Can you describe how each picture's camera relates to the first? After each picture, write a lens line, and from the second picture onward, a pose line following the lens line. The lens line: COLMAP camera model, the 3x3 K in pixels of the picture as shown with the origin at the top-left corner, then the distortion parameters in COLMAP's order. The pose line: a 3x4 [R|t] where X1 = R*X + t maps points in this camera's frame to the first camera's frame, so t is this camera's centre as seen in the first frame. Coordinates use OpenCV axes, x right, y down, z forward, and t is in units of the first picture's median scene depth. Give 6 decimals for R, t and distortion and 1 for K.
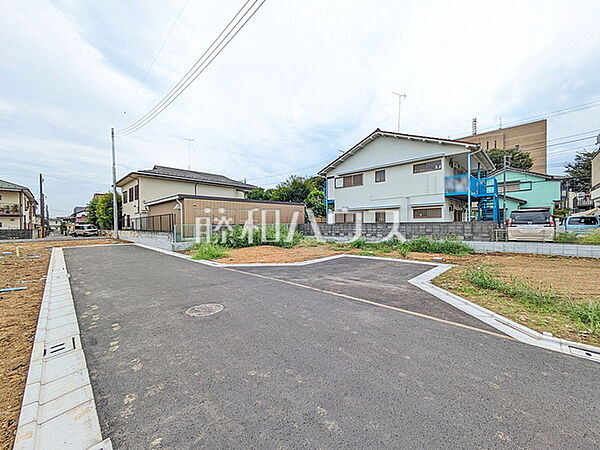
lens RADIAL K [[232.6, 0, 297.1], [0, 232.6, 228.1], [0, 0, 1]] dist [0.004675, 0.000065]
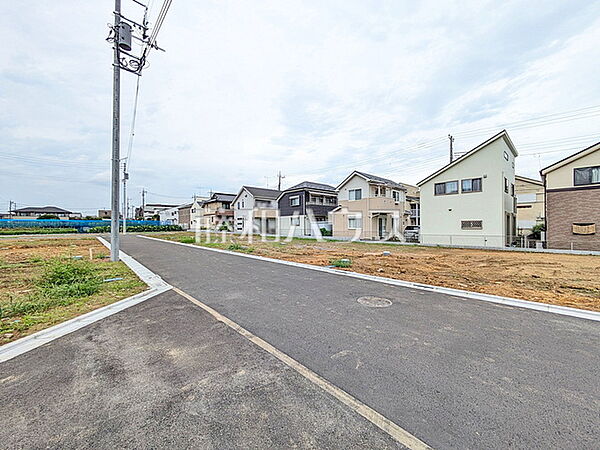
lens RADIAL K [[232.6, 0, 295.5], [0, 232.6, 224.3], [0, 0, 1]] dist [0.004675, 0.000065]
pose [[-0.997708, 0.018202, 0.065173, -0.103159], [0.018667, 0.999804, 0.006537, -0.010993], [-0.065041, 0.007738, -0.997853, 1.863731]]
